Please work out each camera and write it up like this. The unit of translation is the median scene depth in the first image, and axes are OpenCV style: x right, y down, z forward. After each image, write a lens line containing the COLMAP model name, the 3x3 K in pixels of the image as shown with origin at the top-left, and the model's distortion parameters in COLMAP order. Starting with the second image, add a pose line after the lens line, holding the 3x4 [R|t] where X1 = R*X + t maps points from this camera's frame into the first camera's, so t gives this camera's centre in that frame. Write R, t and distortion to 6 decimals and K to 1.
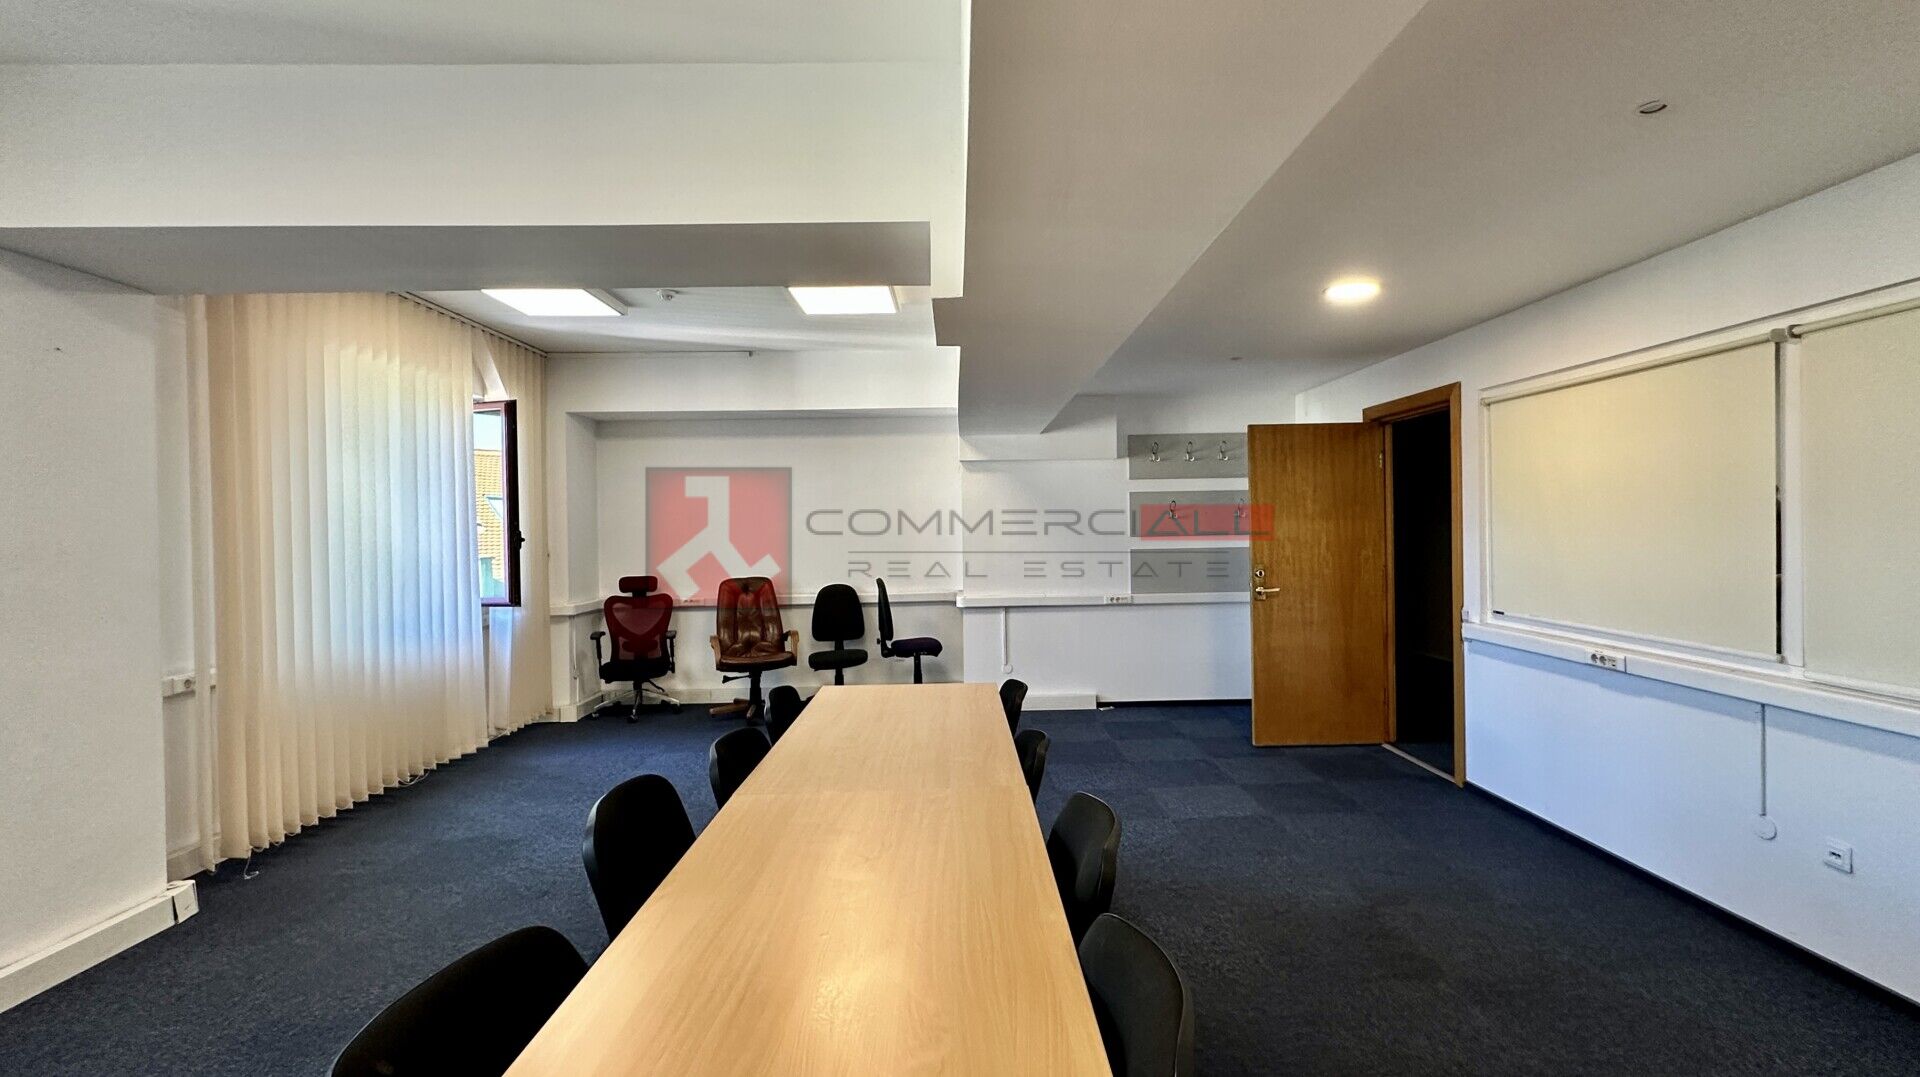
lens RADIAL K [[837.5, 0, 971.2], [0, 837.5, 532.3], [0, 0, 1]] dist [0.001622, 0.000003]
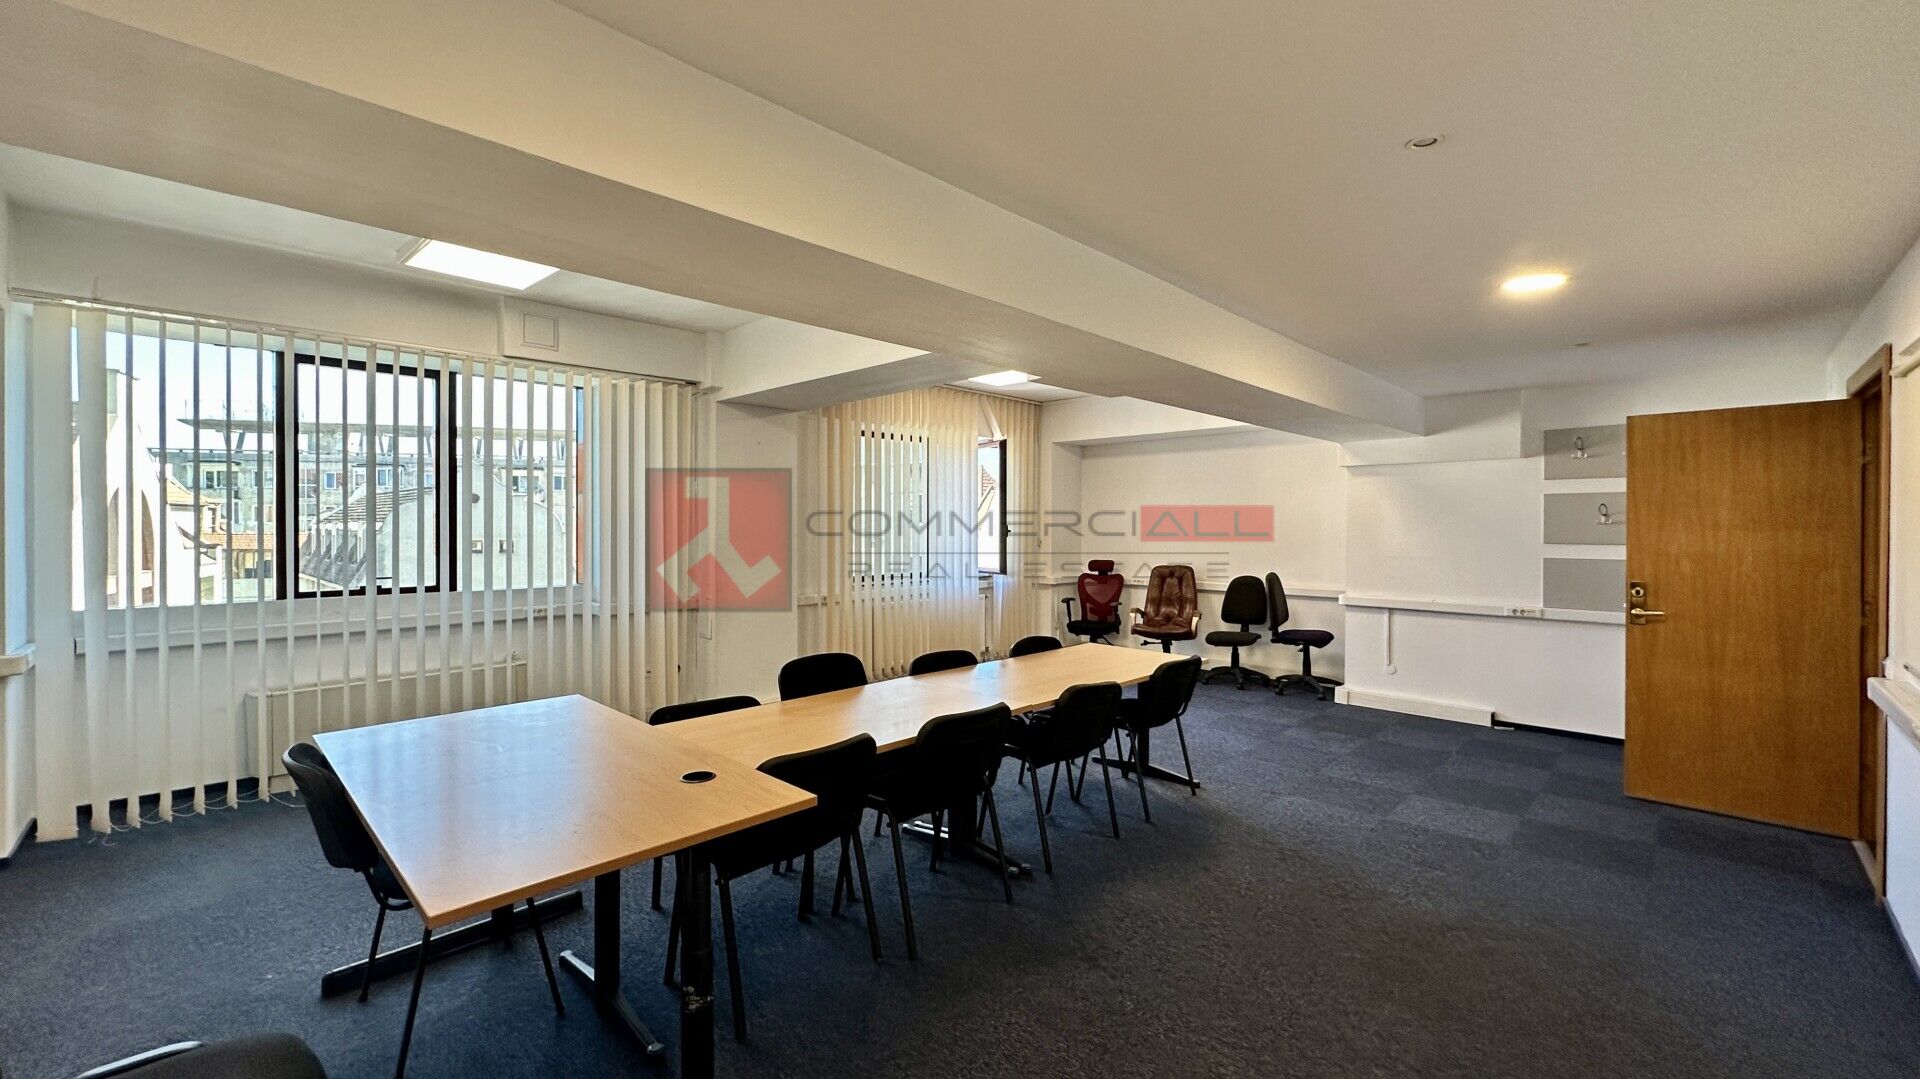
lens RADIAL K [[763.3, 0, 962.2], [0, 763.3, 530.3], [0, 0, 1]] dist [0.001528, -0.000105]
pose [[0.691960, 0.023072, -0.721567, 0.355714], [-0.017079, 0.999733, 0.015588, -0.011284], [0.721734, 0.001537, 0.692169, -0.016791]]
